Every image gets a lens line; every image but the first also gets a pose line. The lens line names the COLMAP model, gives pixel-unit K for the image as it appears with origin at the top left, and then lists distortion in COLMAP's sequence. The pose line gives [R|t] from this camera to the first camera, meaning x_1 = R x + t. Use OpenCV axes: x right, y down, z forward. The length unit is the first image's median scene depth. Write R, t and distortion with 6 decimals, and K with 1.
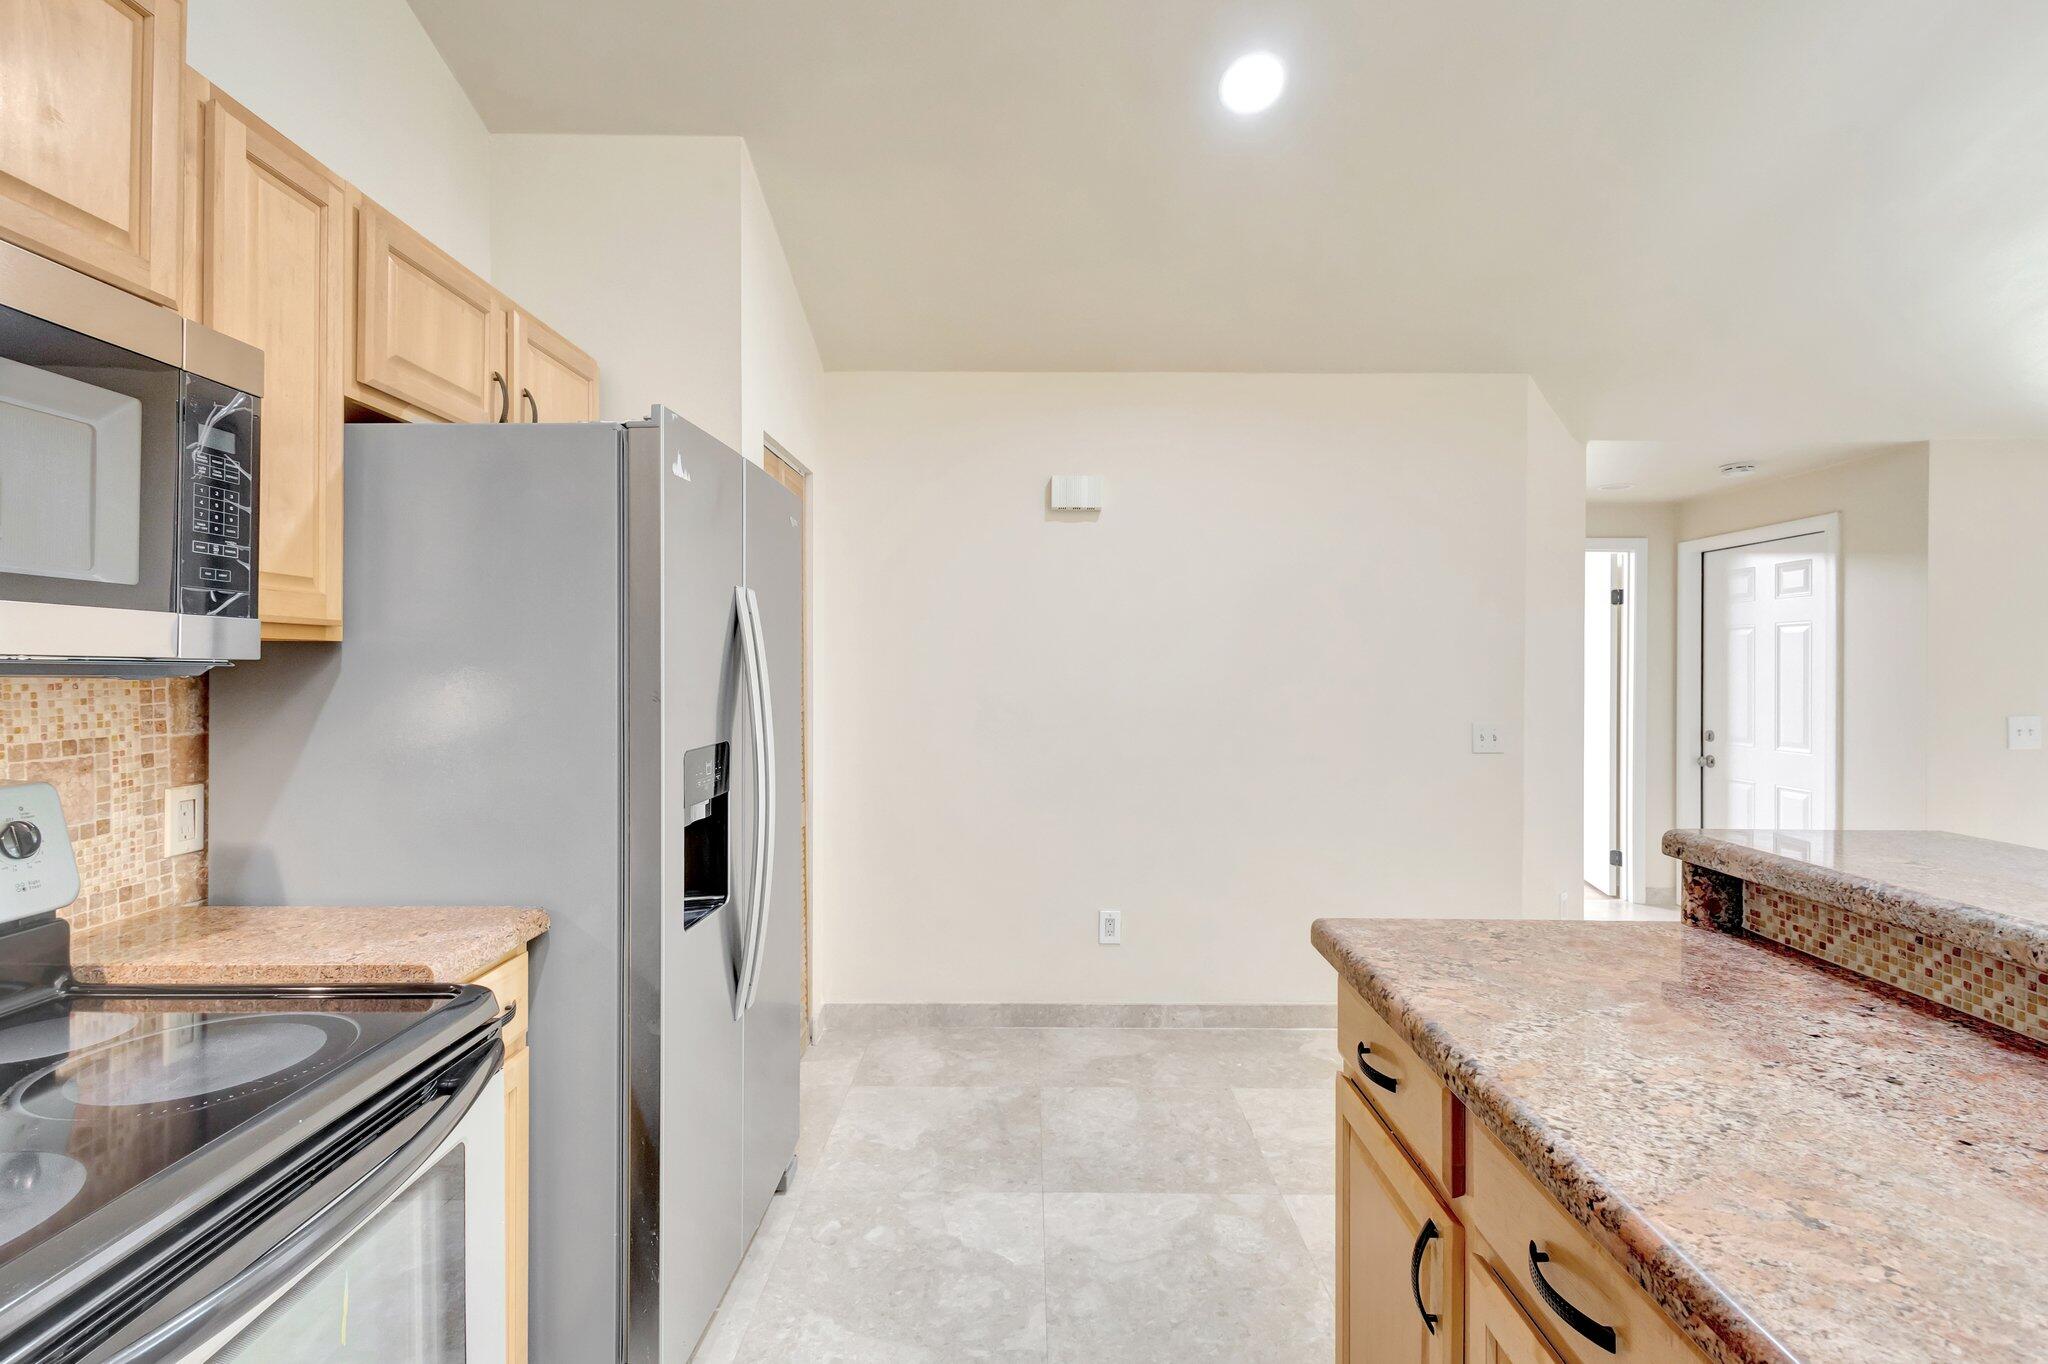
lens RADIAL K [[947.6, 0, 1019.2], [0, 947.6, 675.3], [0, 0, 1]] dist [0.002749, -0.000133]
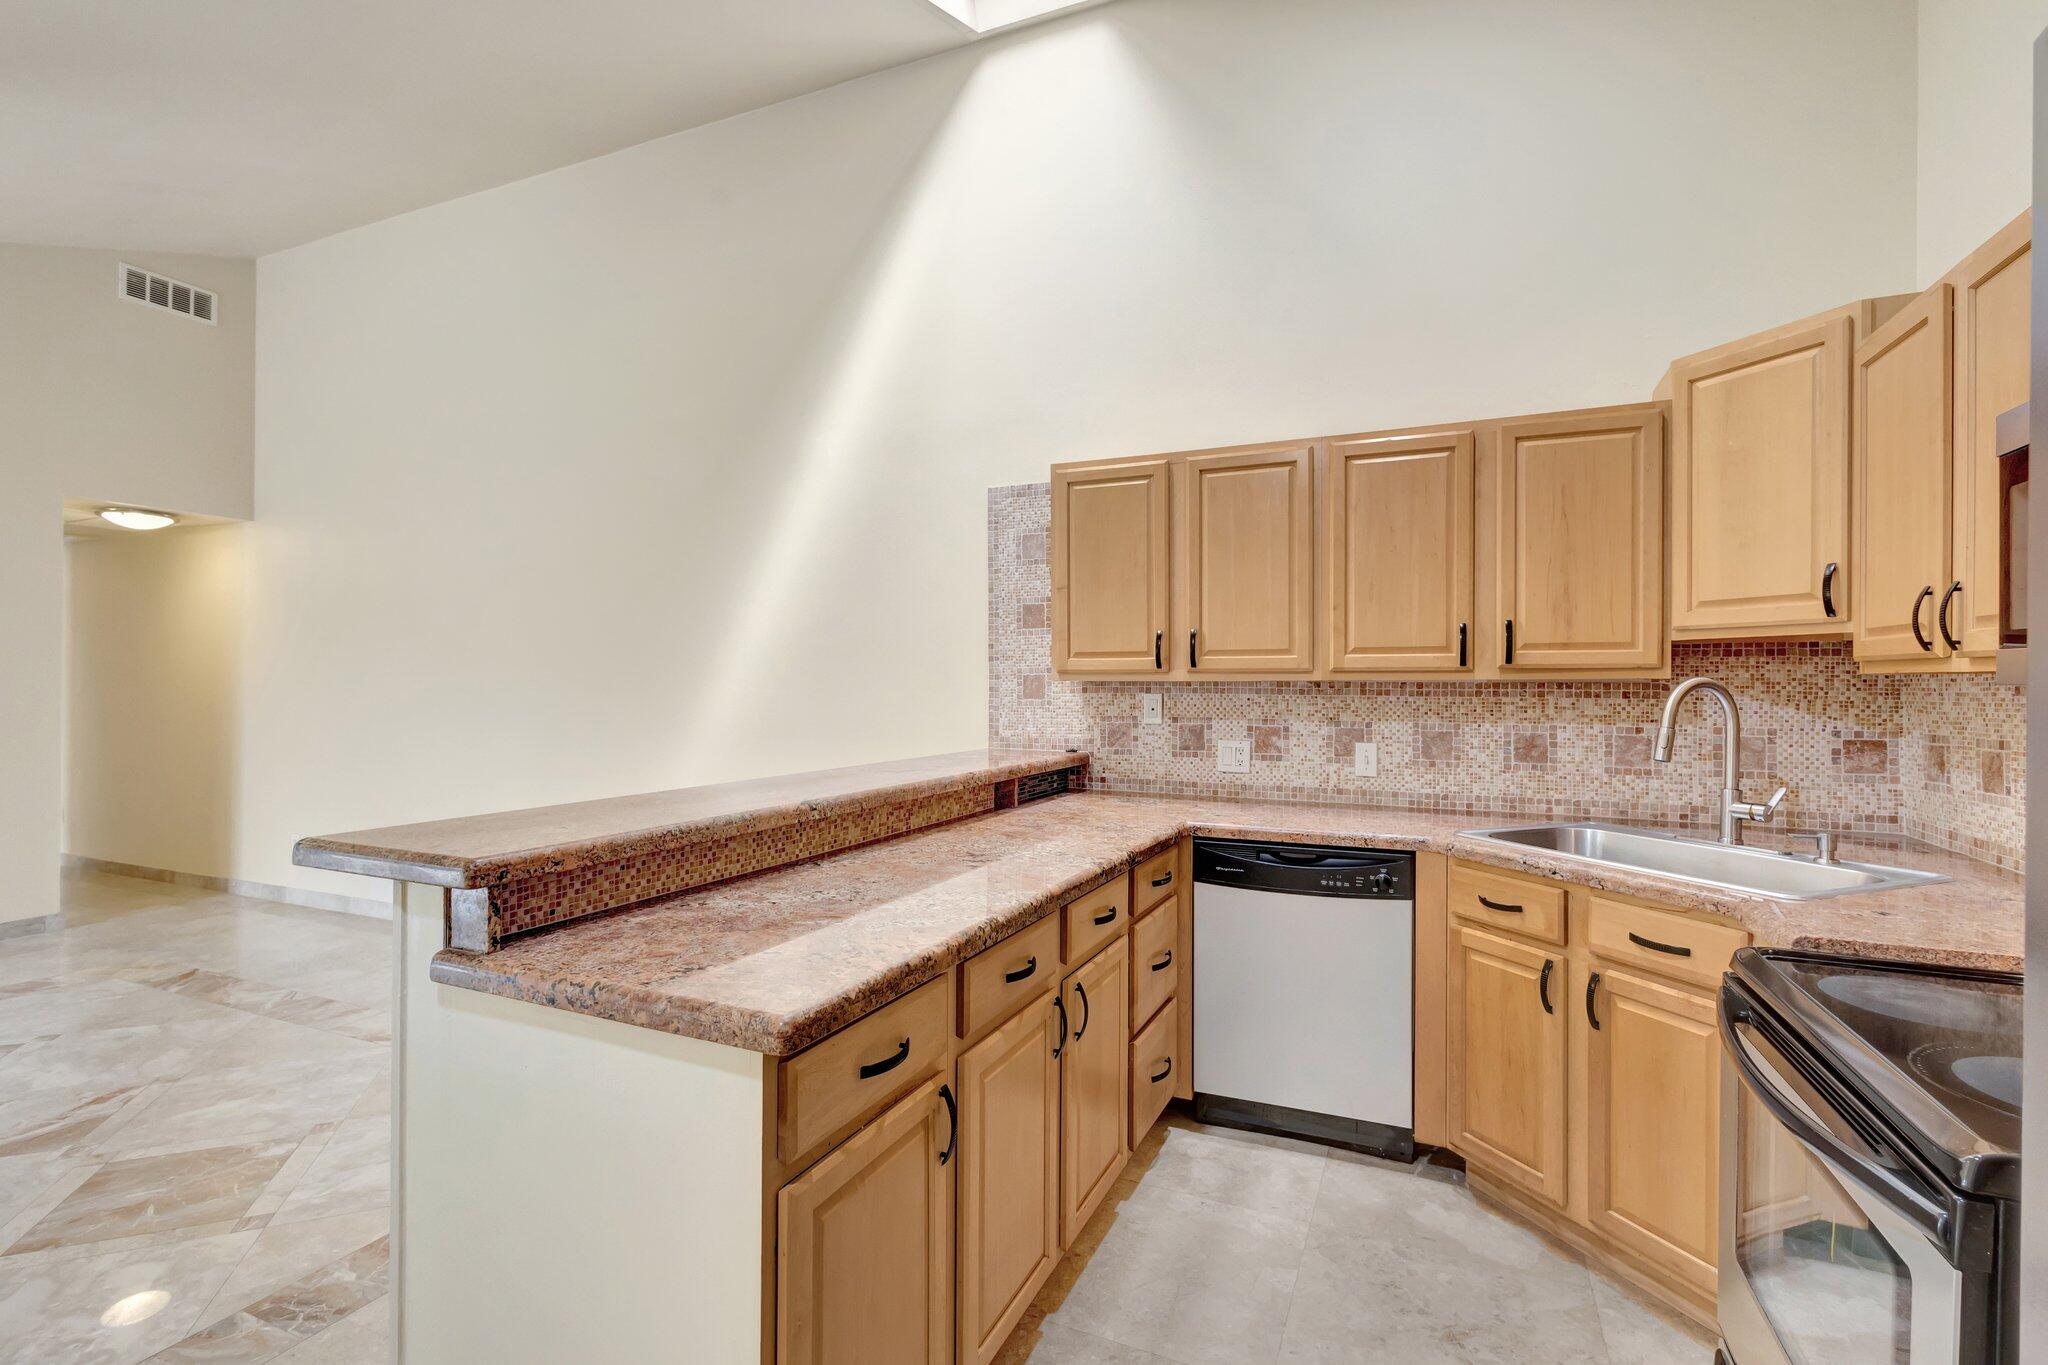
lens RADIAL K [[938.8, 0, 1025.1], [0, 938.8, 680.1], [0, 0, 1]] dist [0.006048, -0.000437]
pose [[-0.915971, -0.008050, 0.401163, -0.174040], [-0.005093, 0.999951, 0.008438, -0.023330], [-0.401211, 0.005686, -0.915968, 1.740064]]
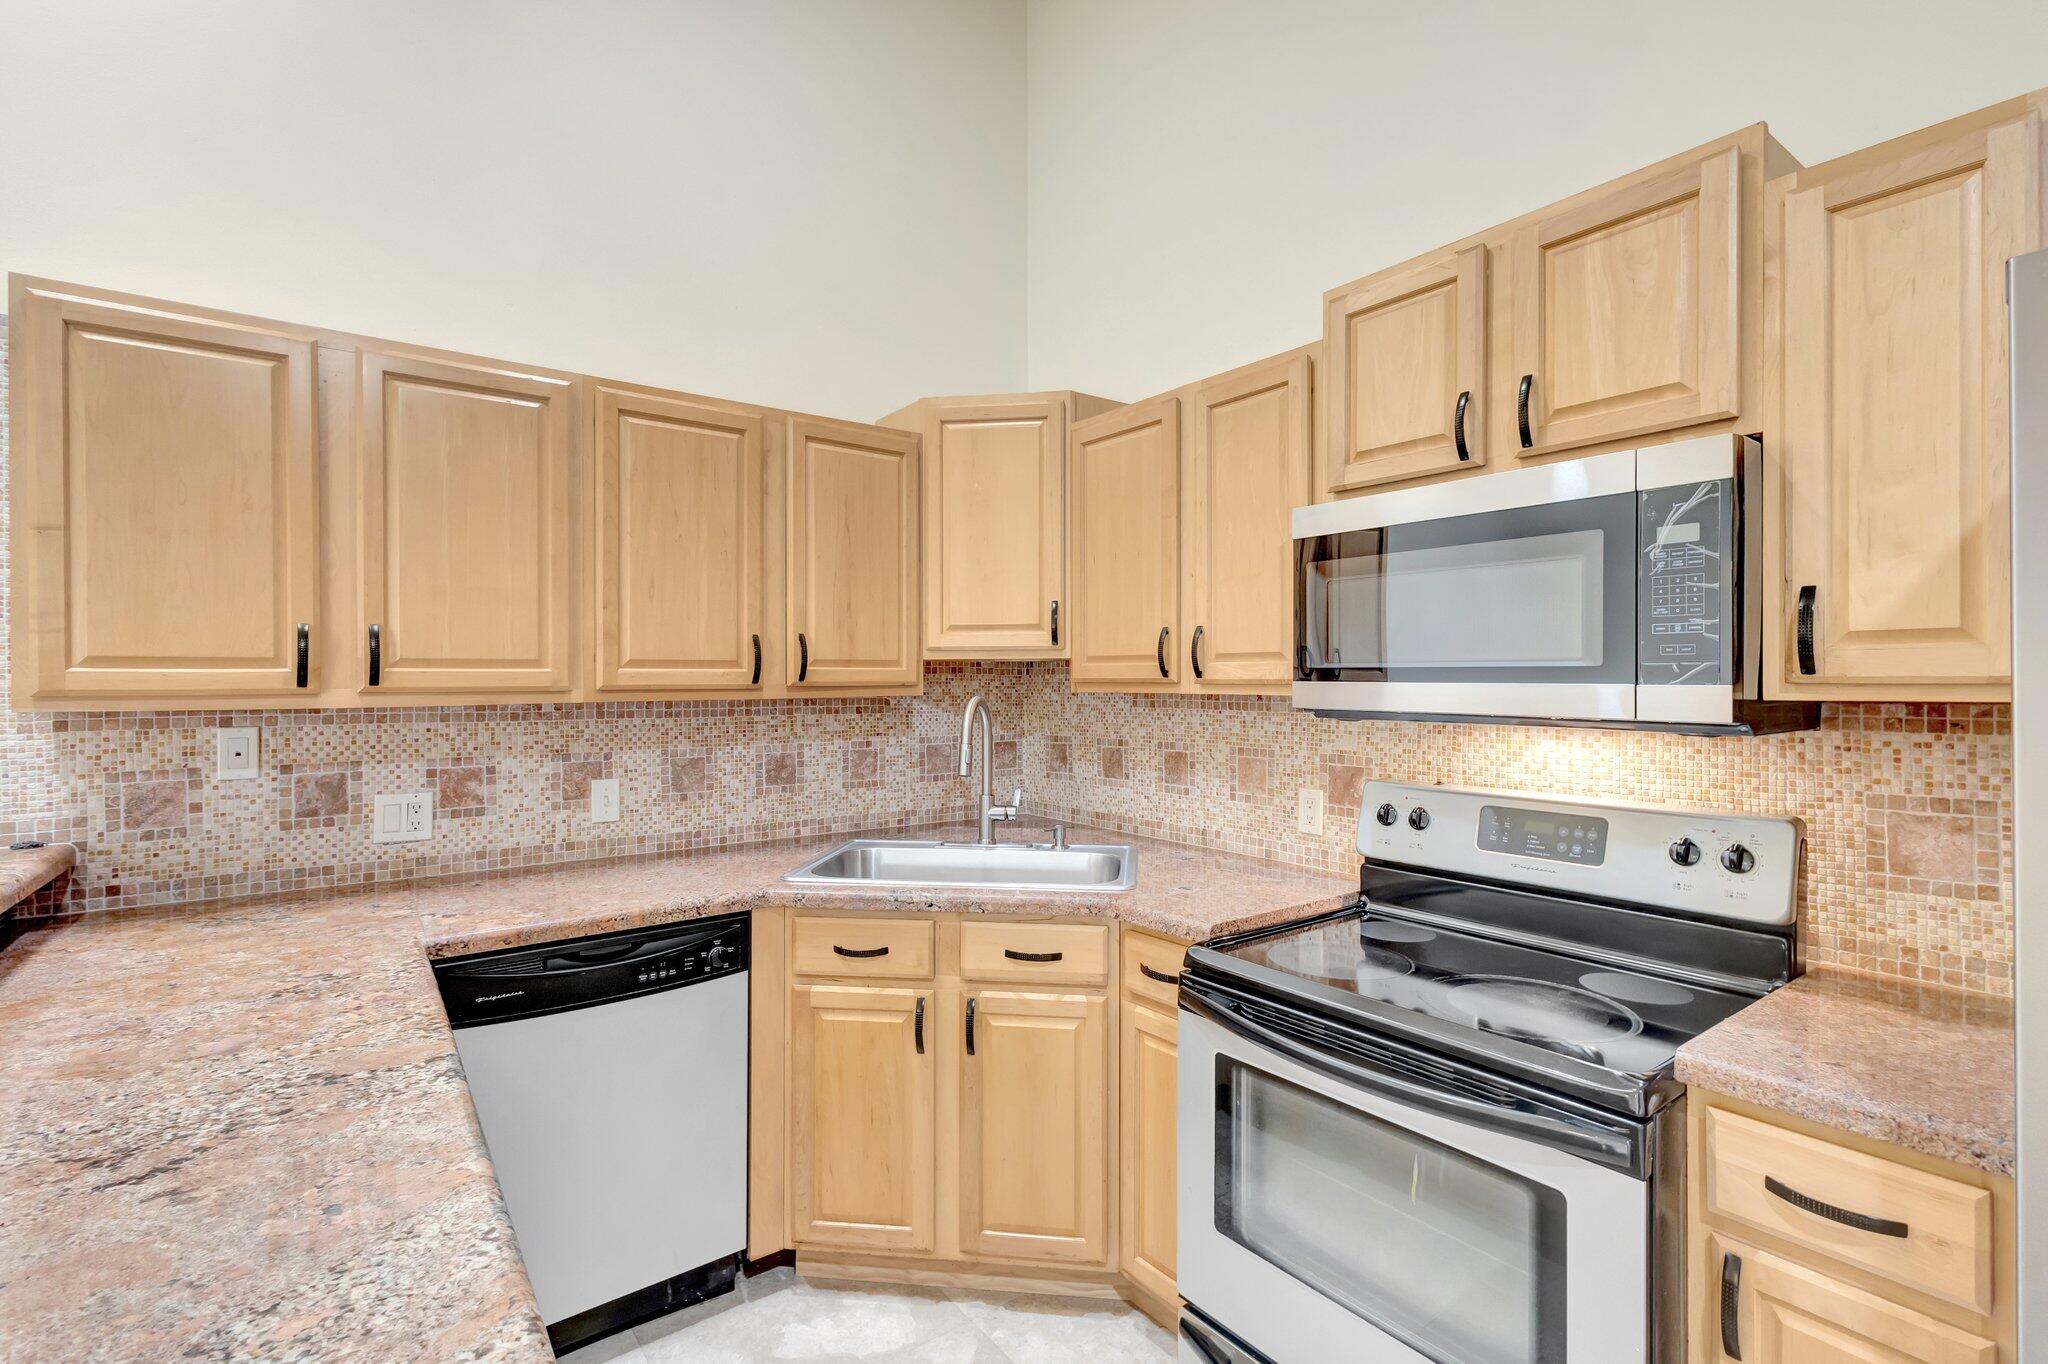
lens RADIAL K [[938.8, 0, 1025.1], [0, 938.8, 679.6], [0, 0, 1]] dist [0.006048, -0.000437]
pose [[-0.796795, -0.005616, -0.604224, 0.425186], [-0.008142, 0.999966, 0.001444, -0.054873], [0.604195, 0.006070, -0.796813, 1.232037]]
